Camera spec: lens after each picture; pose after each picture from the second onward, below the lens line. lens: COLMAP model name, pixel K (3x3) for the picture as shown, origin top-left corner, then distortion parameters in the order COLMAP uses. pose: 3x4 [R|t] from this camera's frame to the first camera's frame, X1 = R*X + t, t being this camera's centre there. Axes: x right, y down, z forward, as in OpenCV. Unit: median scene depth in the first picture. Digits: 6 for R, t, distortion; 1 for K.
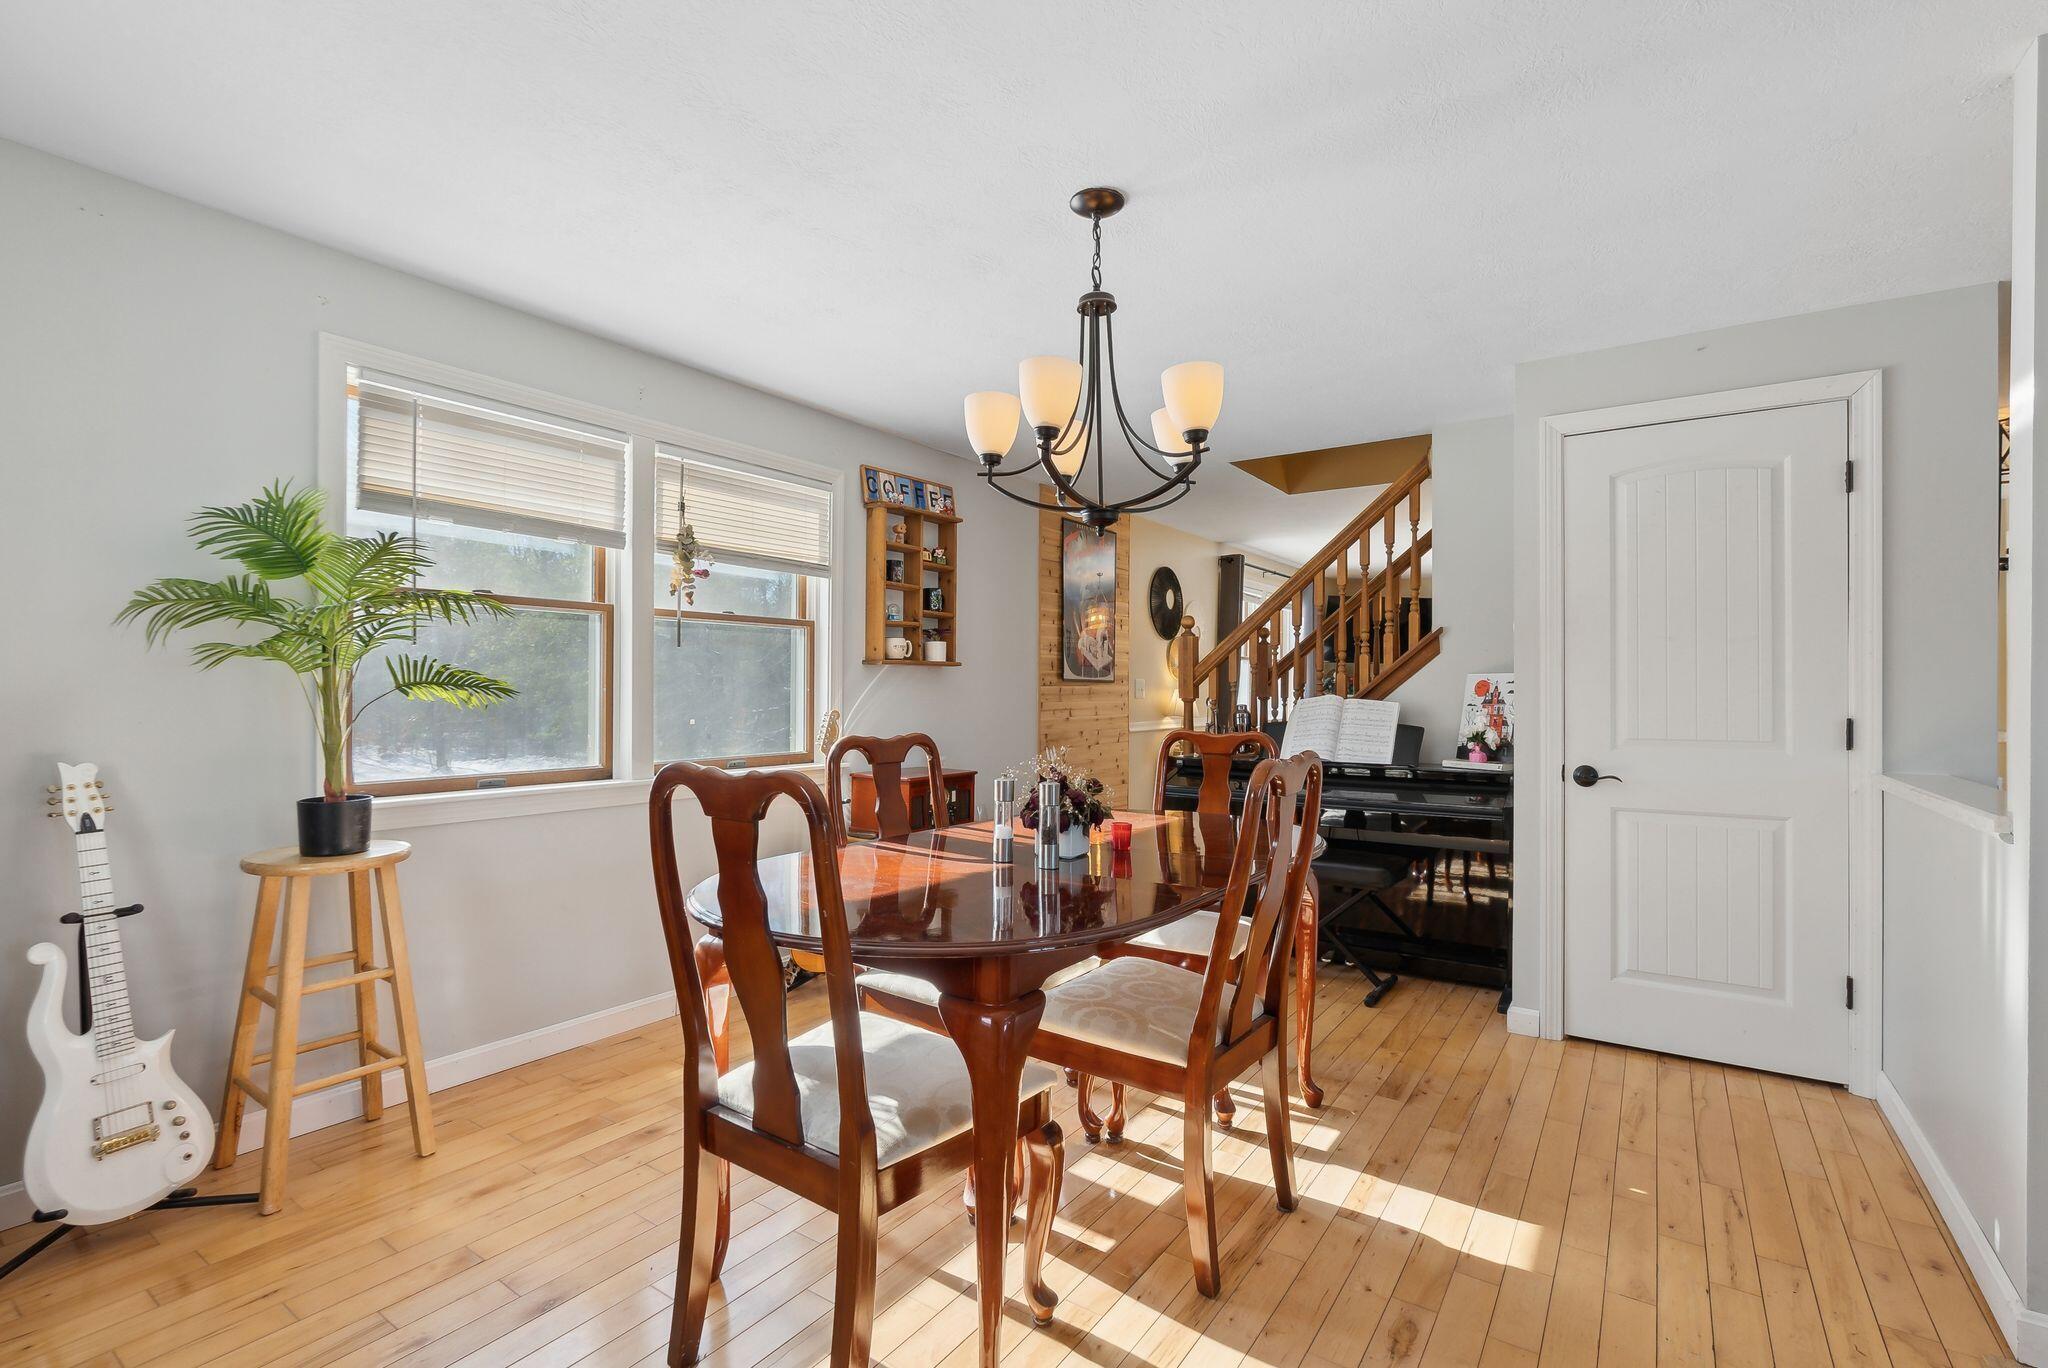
lens RADIAL K [[923.6, 0, 1024.1], [0, 923.6, 689.5], [0, 0, 1]] dist [-0.013562, 0.001828]
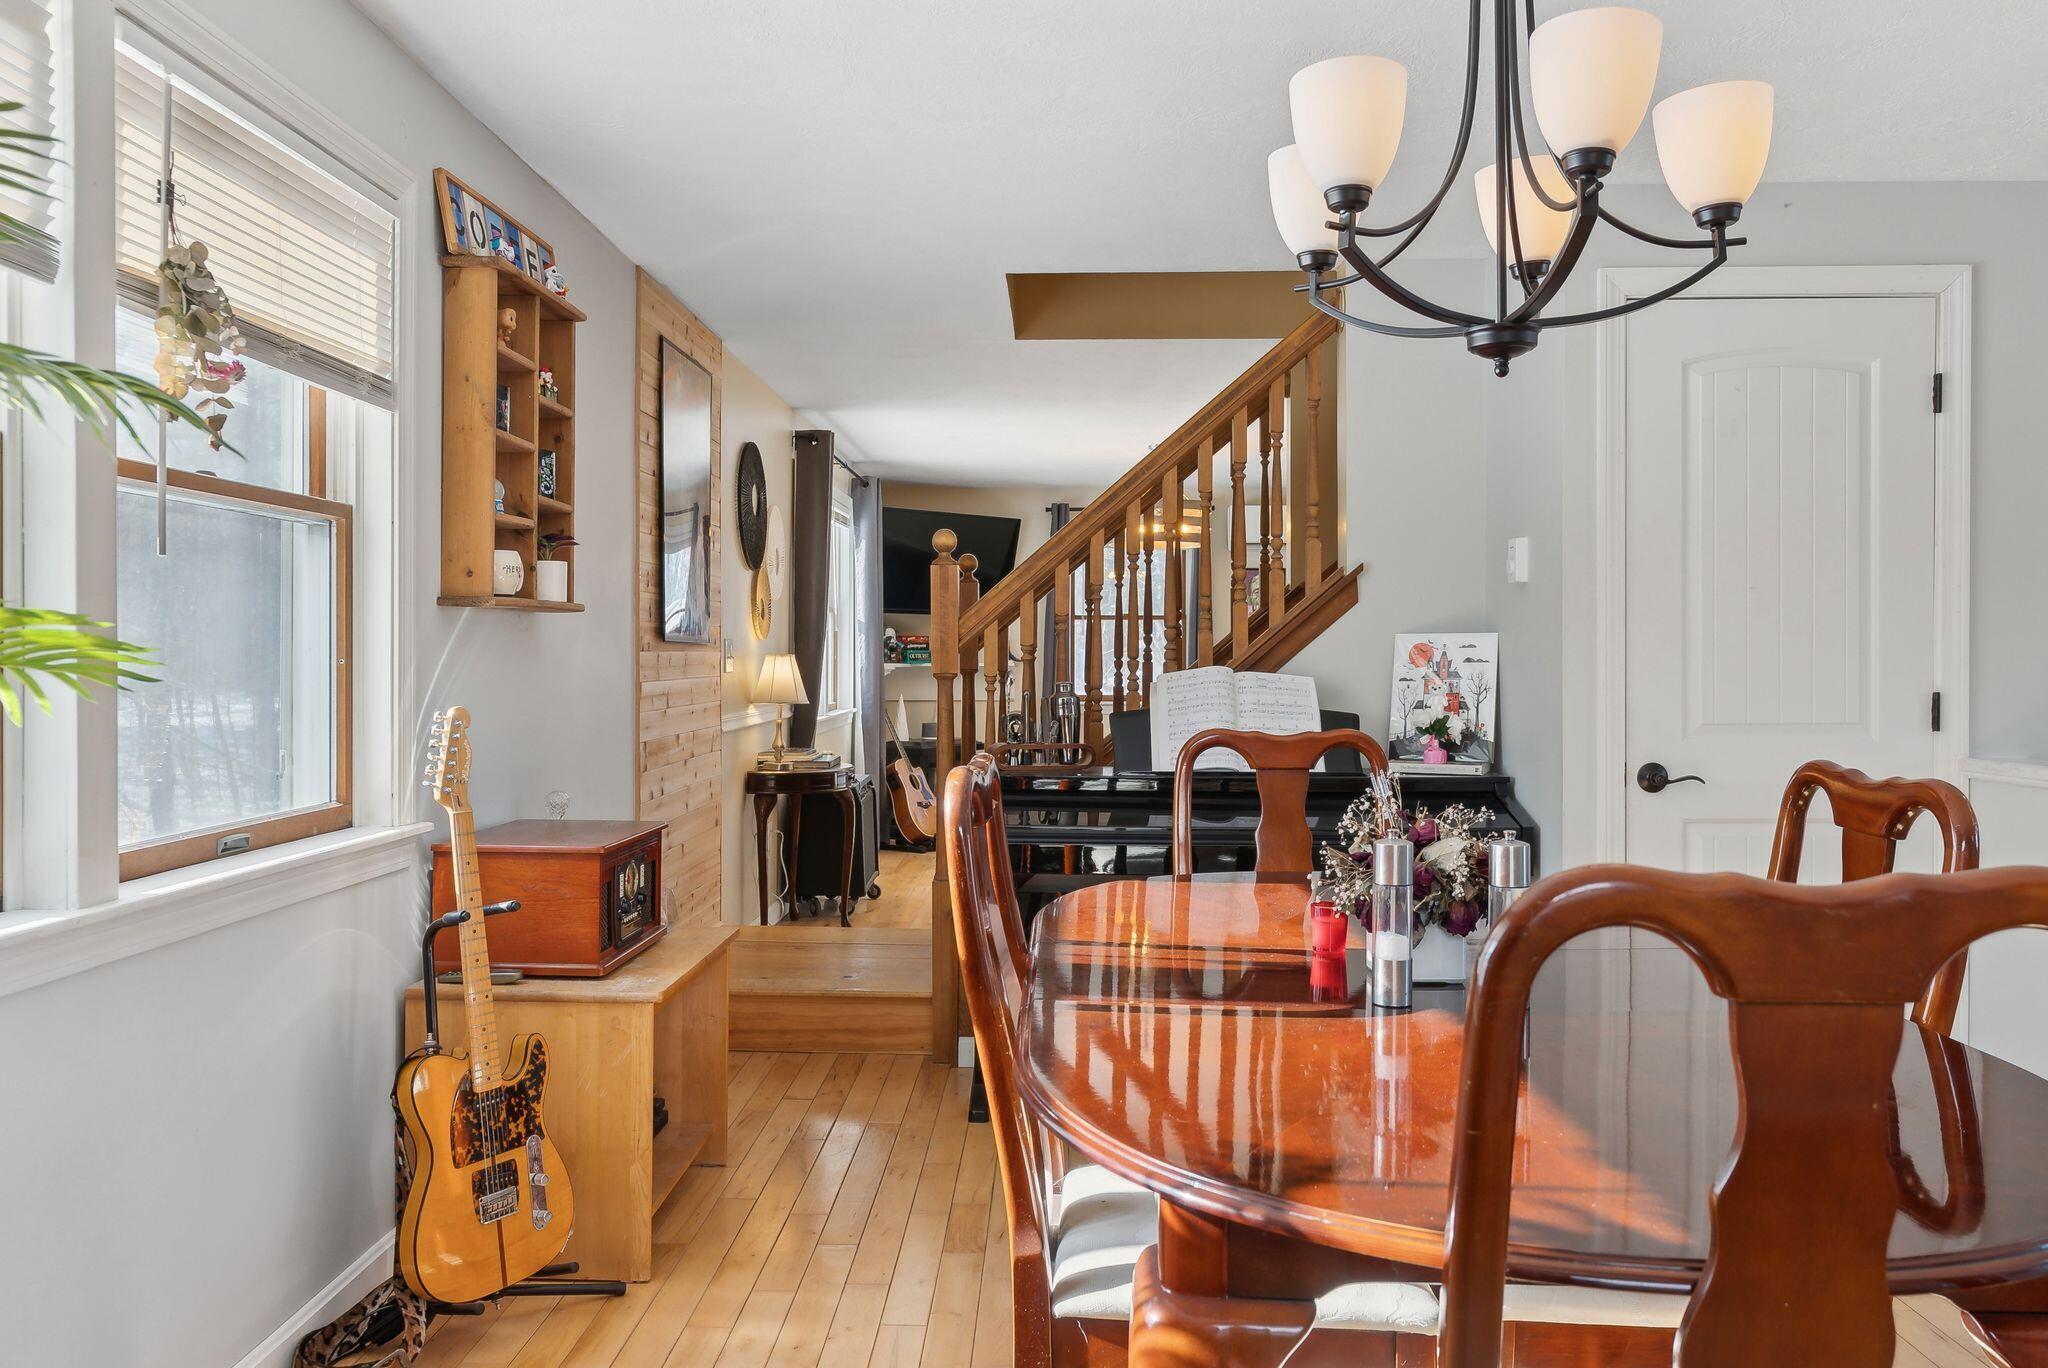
lens RADIAL K [[1479.9, 0, 1017.0], [0, 1479.9, 676.2], [0, 0, 1]] dist [0.002511, -0.006558]
pose [[0.843908, -0.009731, 0.536399, -0.357774], [0.001975, 0.999885, 0.015031, -0.002809], [-0.536484, -0.011625, 0.843831, 0.245064]]
